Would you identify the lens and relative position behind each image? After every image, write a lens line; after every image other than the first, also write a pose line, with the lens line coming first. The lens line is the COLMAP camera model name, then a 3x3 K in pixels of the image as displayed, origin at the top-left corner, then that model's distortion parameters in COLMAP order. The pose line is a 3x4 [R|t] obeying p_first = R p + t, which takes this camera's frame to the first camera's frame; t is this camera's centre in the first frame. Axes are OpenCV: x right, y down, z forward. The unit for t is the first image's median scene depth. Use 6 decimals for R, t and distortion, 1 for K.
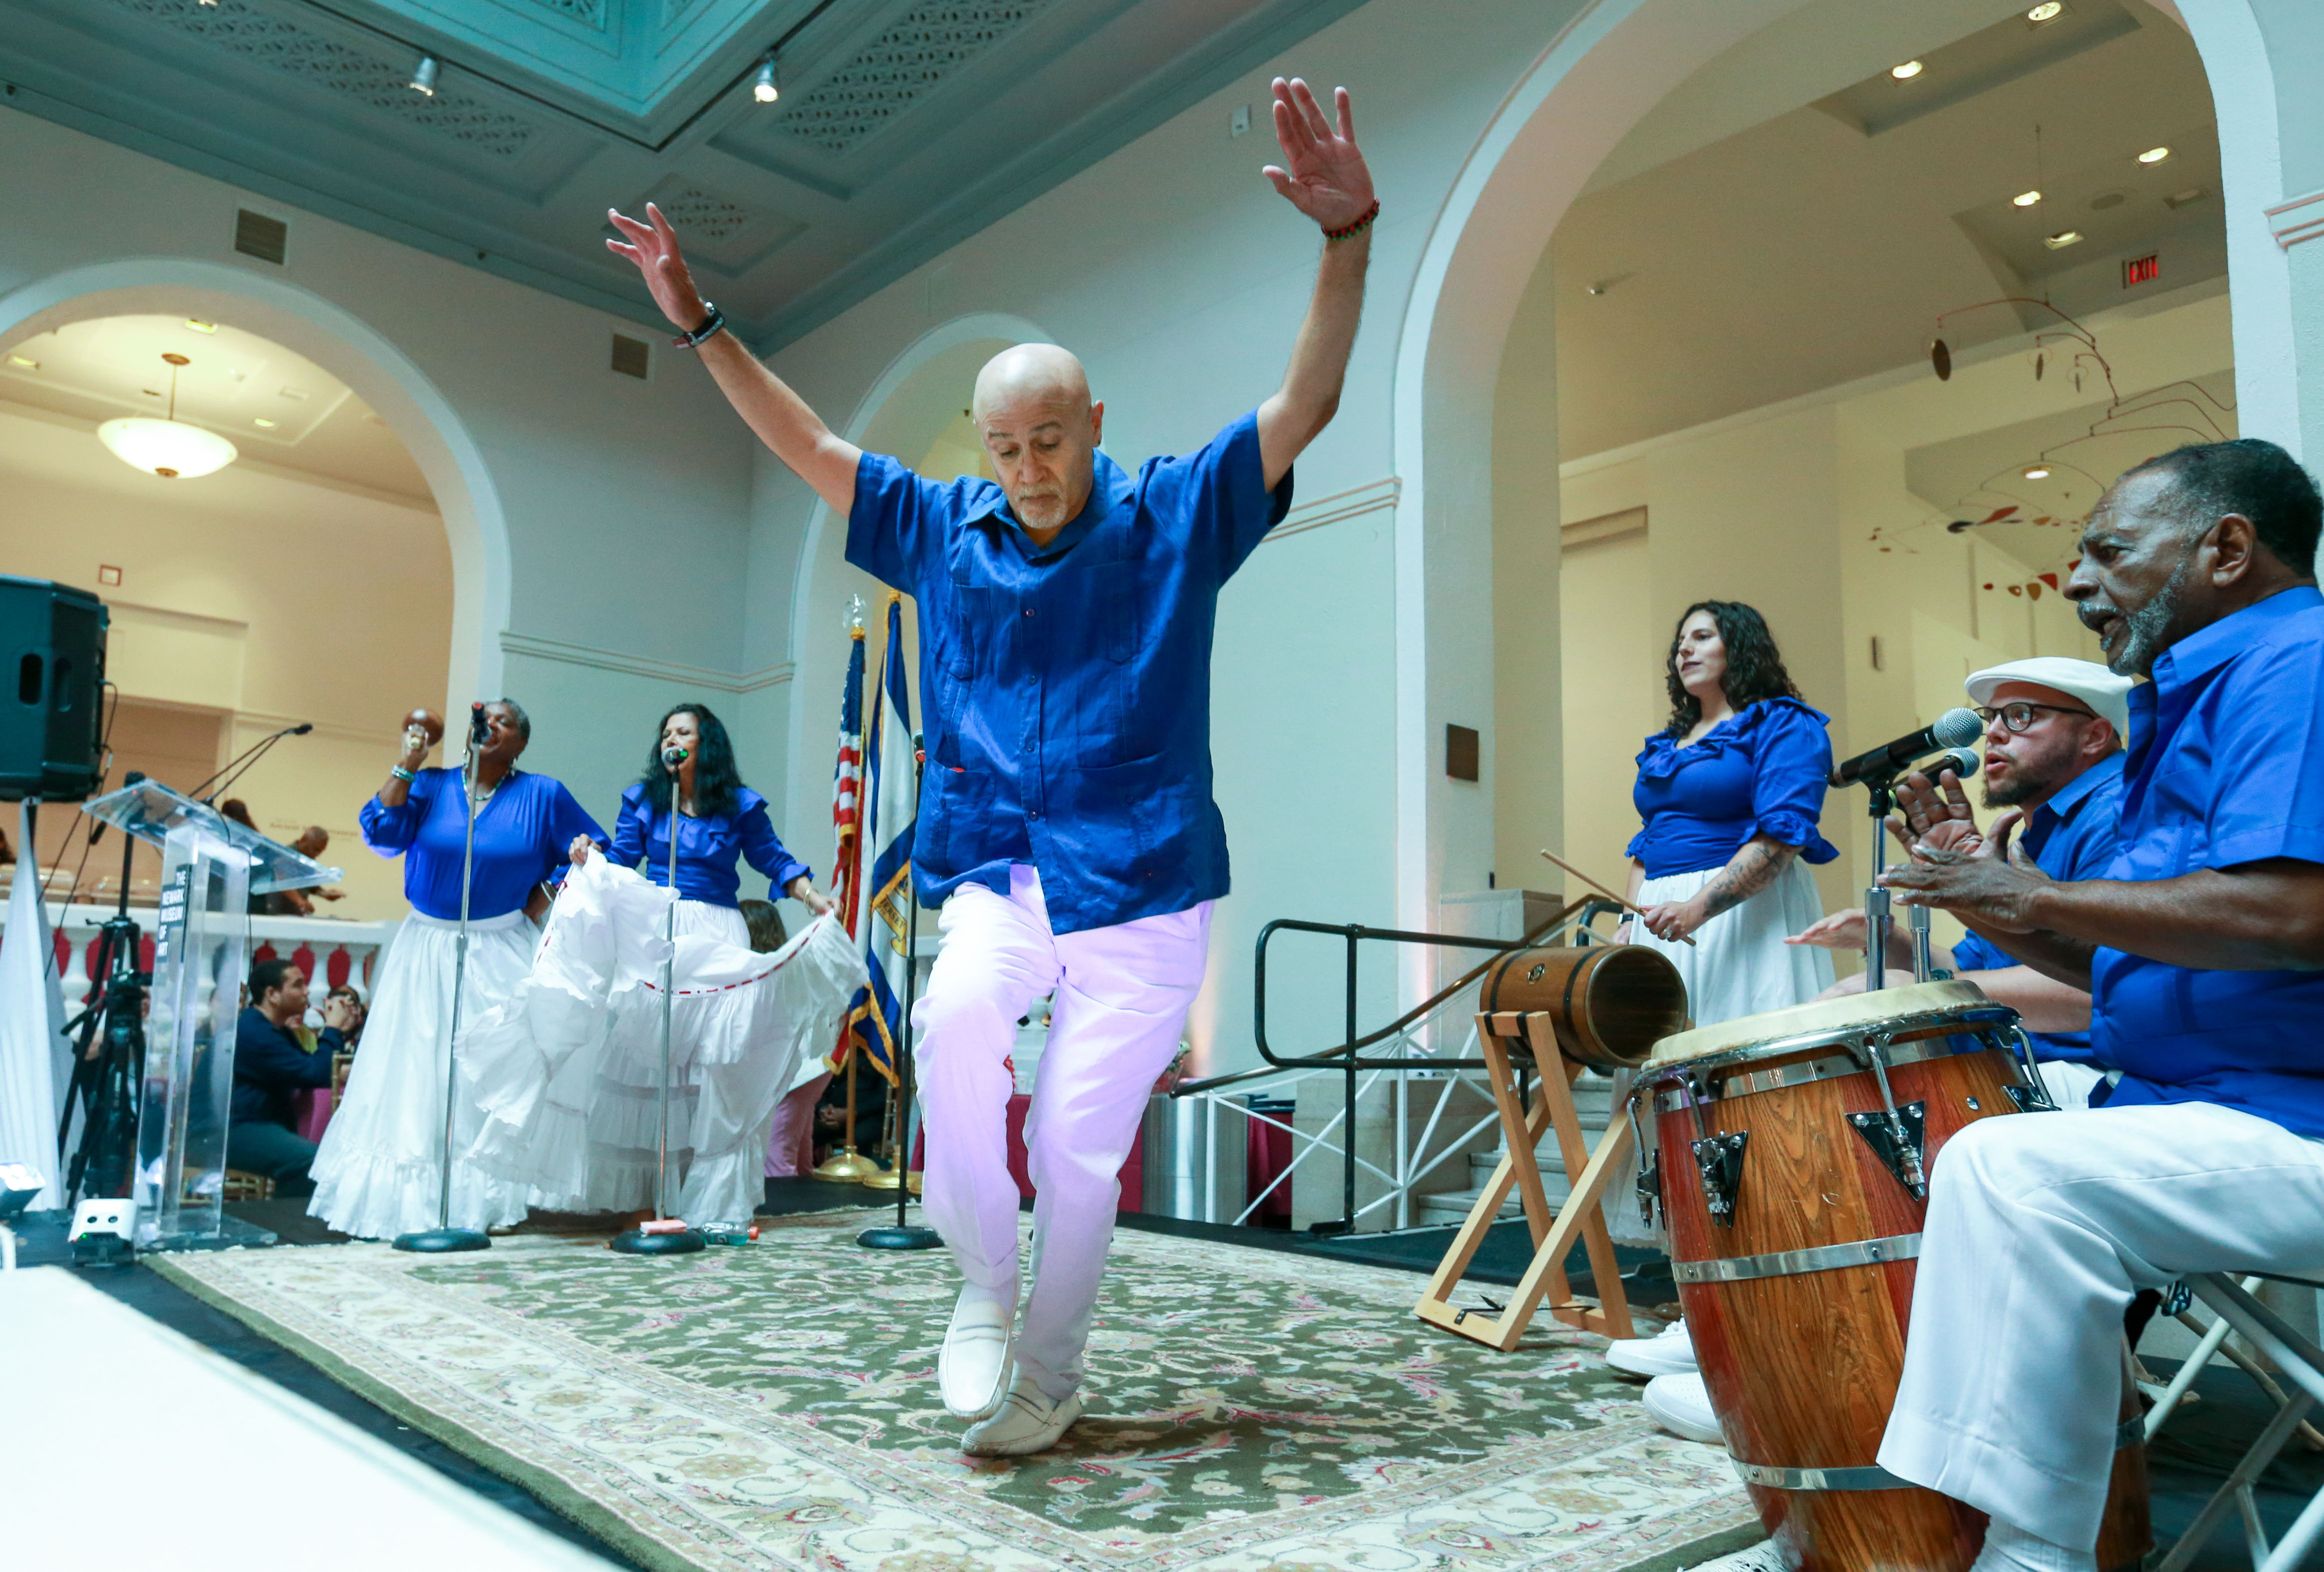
lens RADIAL K [[1541.9, 0, 1162.0], [0, 1541.9, 786.0], [0, 0, 1]] dist [0.003215, 0.001379]
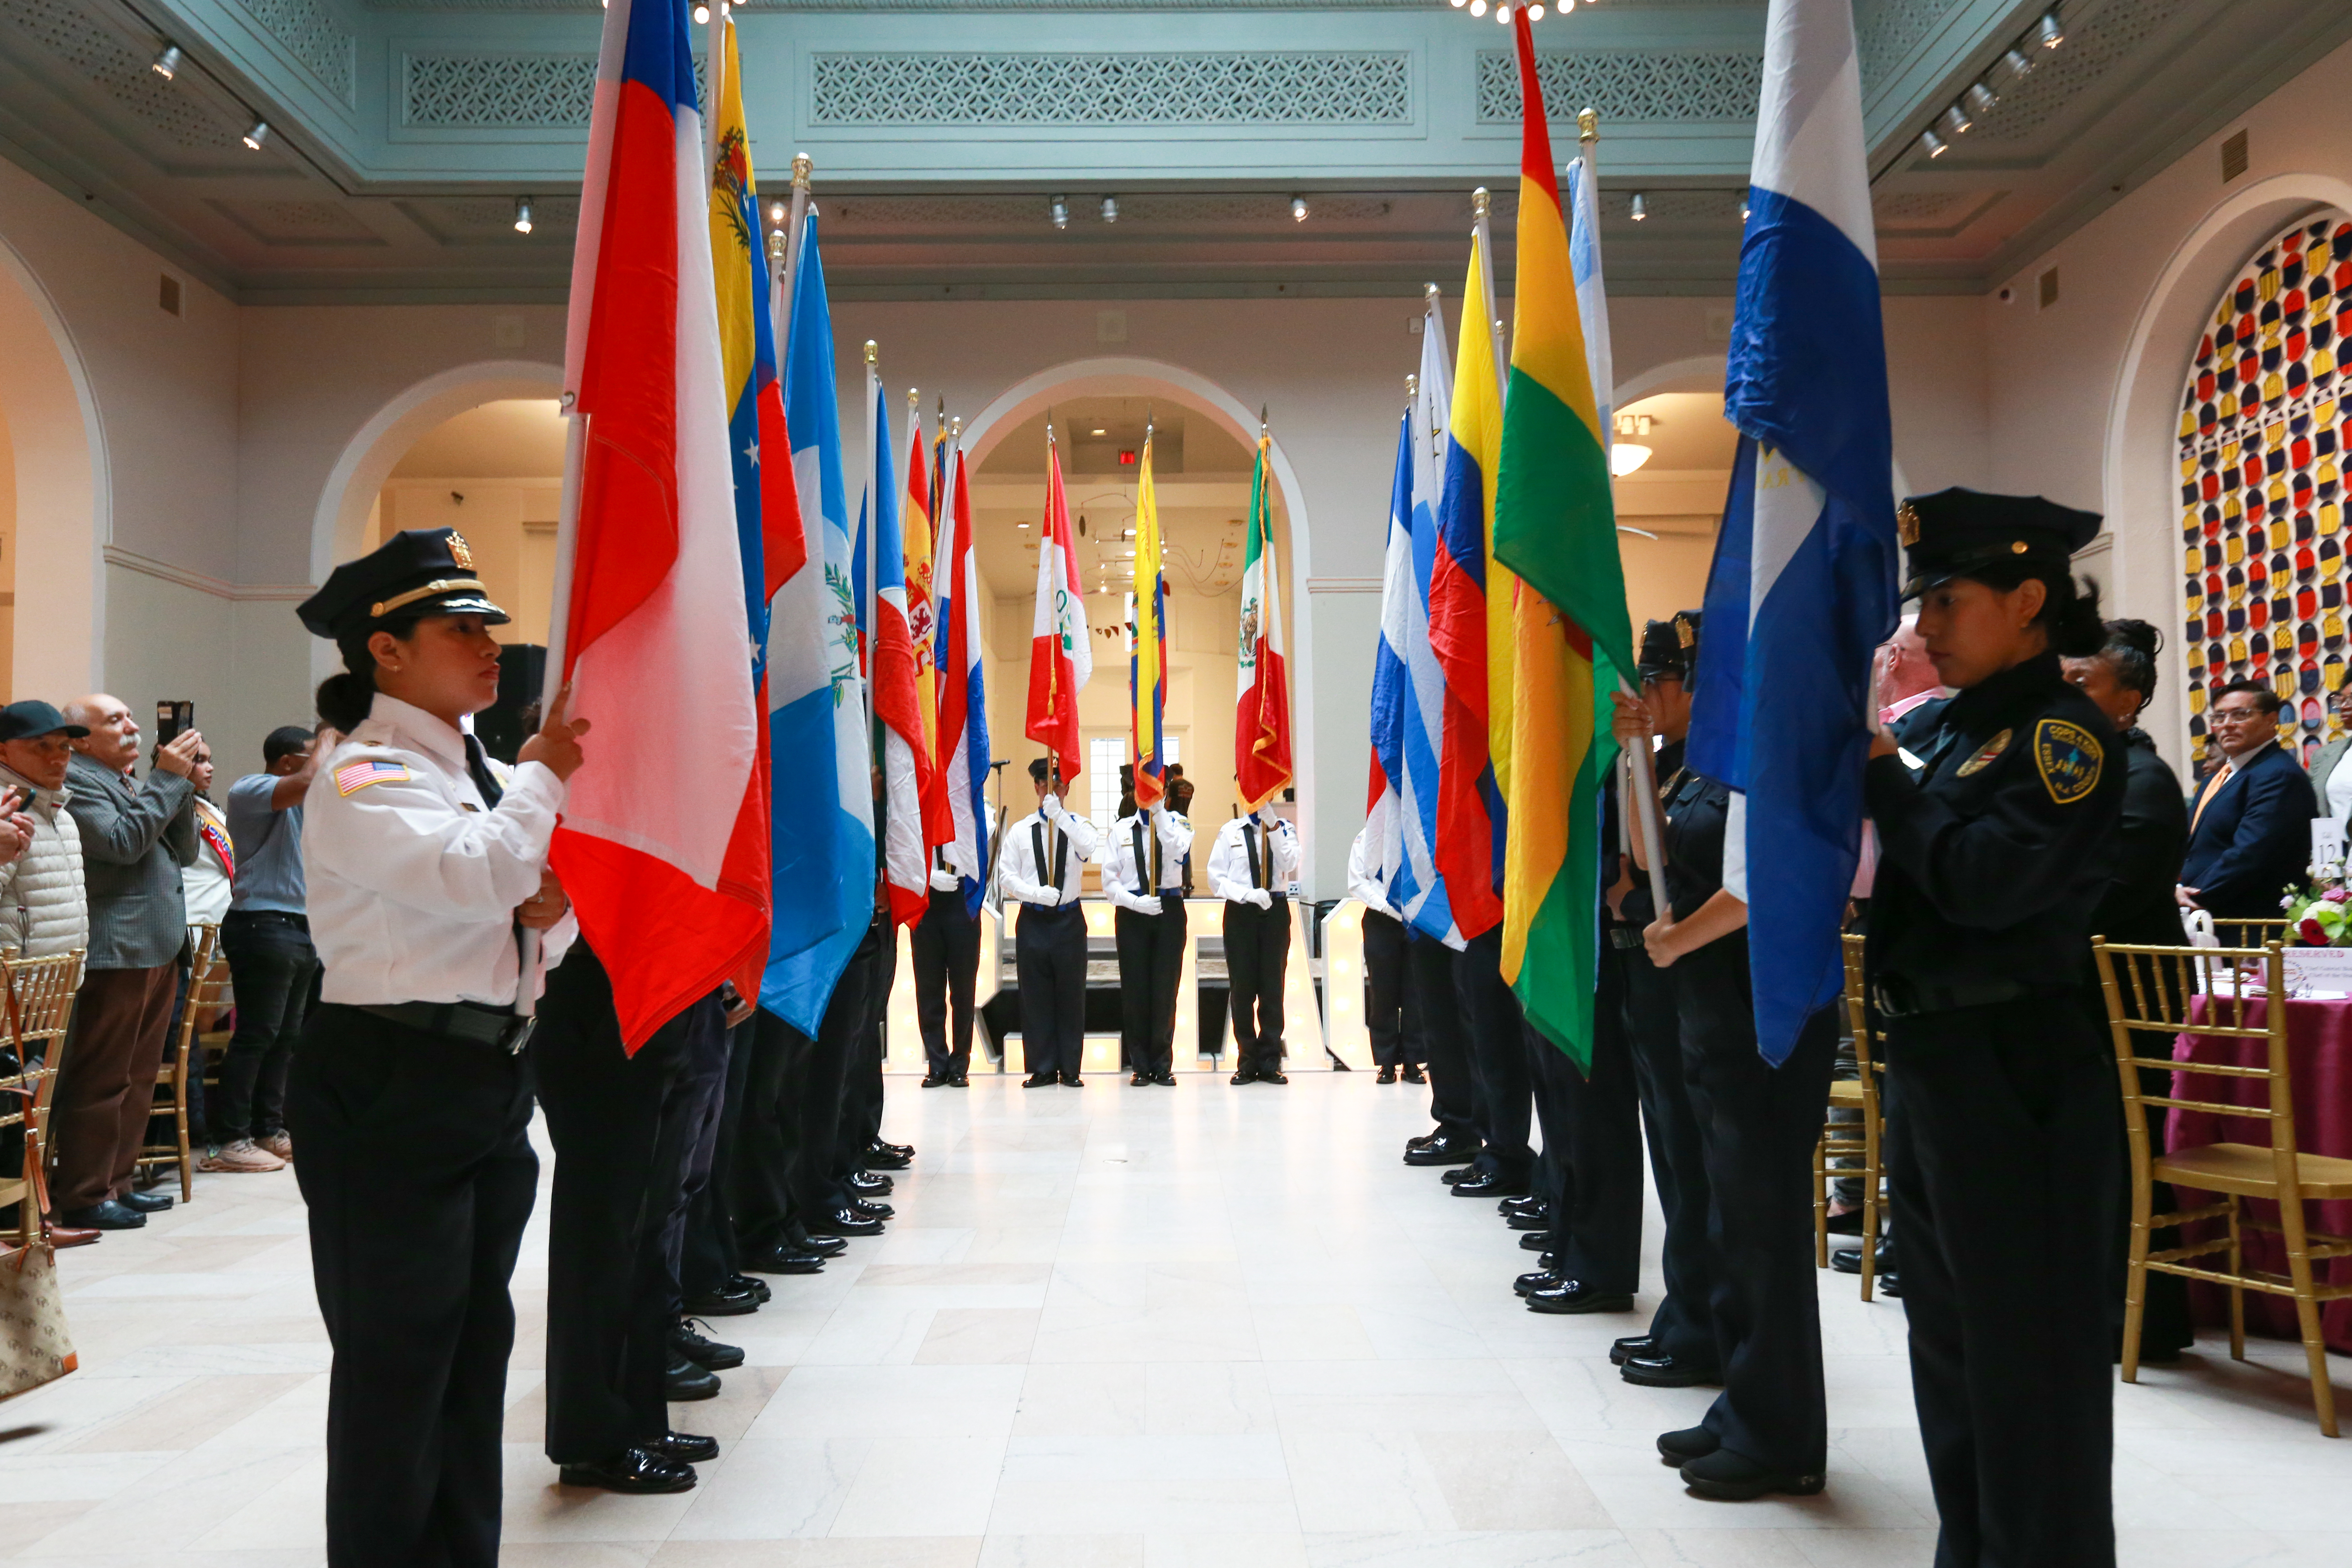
lens RADIAL K [[1845.3, 0, 1176.0], [0, 1845.3, 784.0], [0, 0, 1]] dist [-0.050346, 0.124867]
pose [[0.674860, 0.034260, 0.737150, -0.890723], [-0.108995, 0.992593, 0.053652, -0.083726], [-0.729852, -0.116553, 0.673595, -0.515160]]
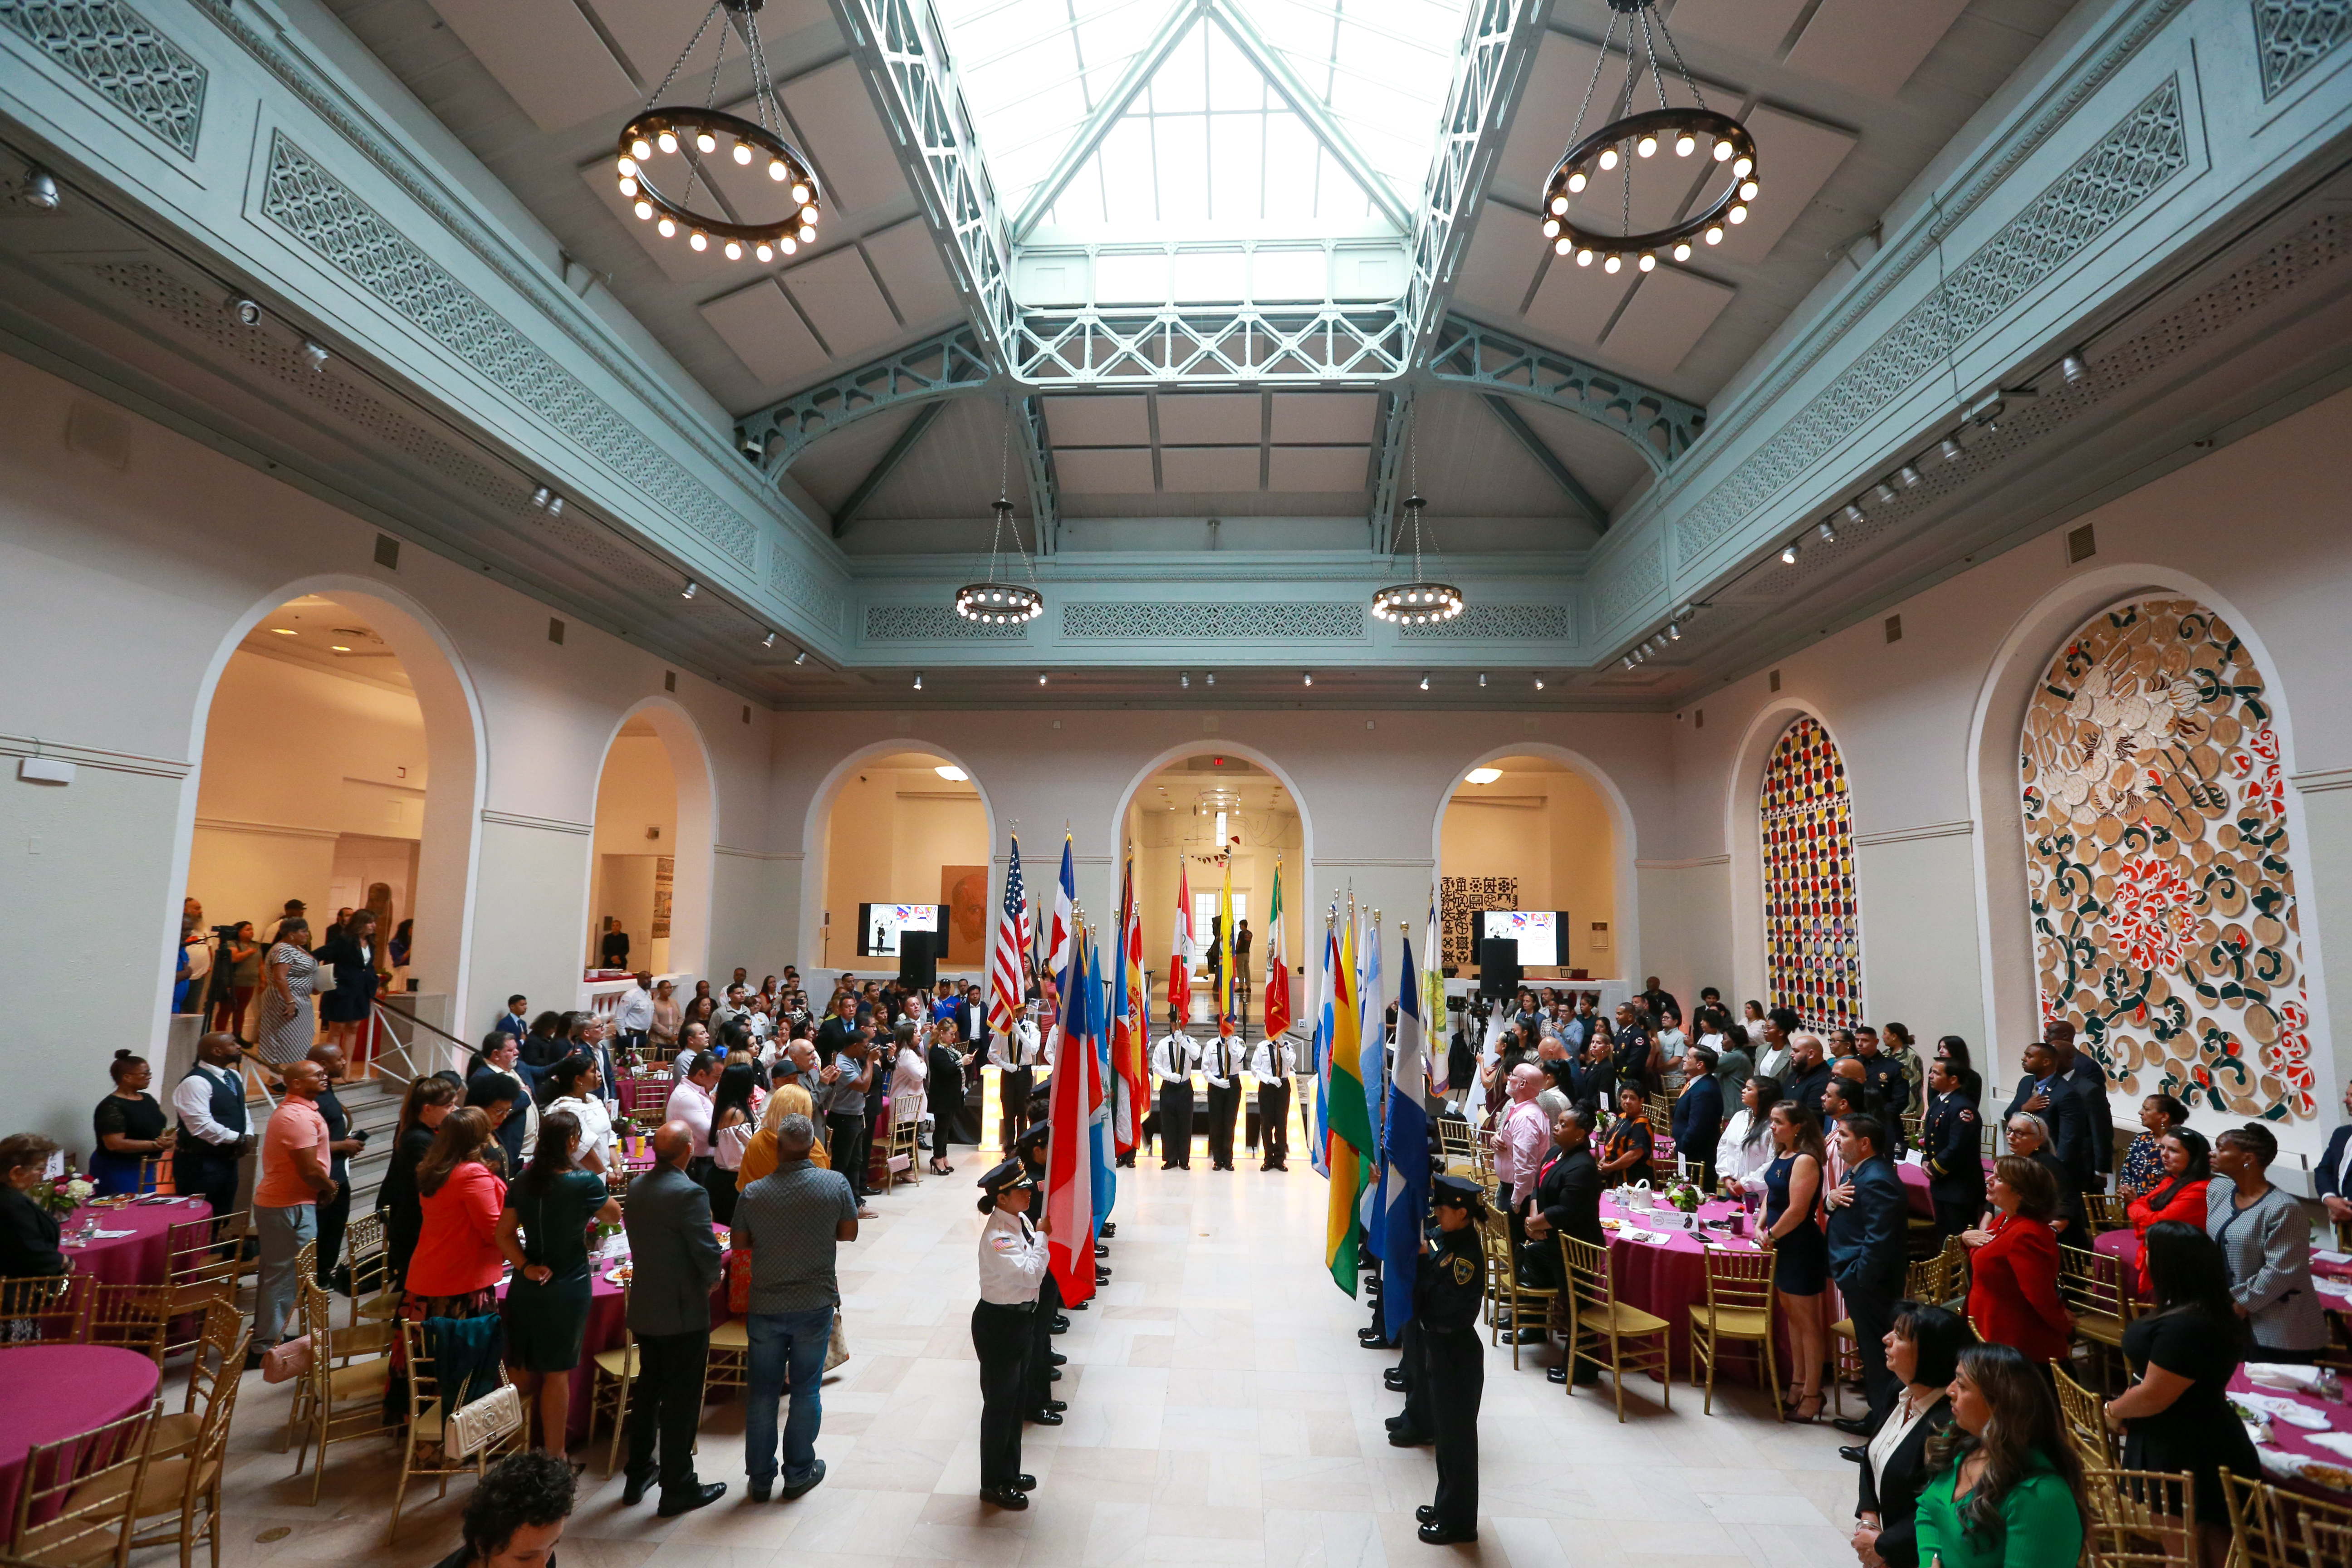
lens RADIAL K [[1114.9, 0, 1176.0], [0, 1114.9, 784.0], [0, 0, 1]] dist [-0.043711, 0.000351]
pose [[0.718840, 0.097140, 0.688355, -1.086888], [-0.124141, 0.992210, -0.010380, -0.262448], [-0.684001, -0.077991, 0.725300, -0.679431]]
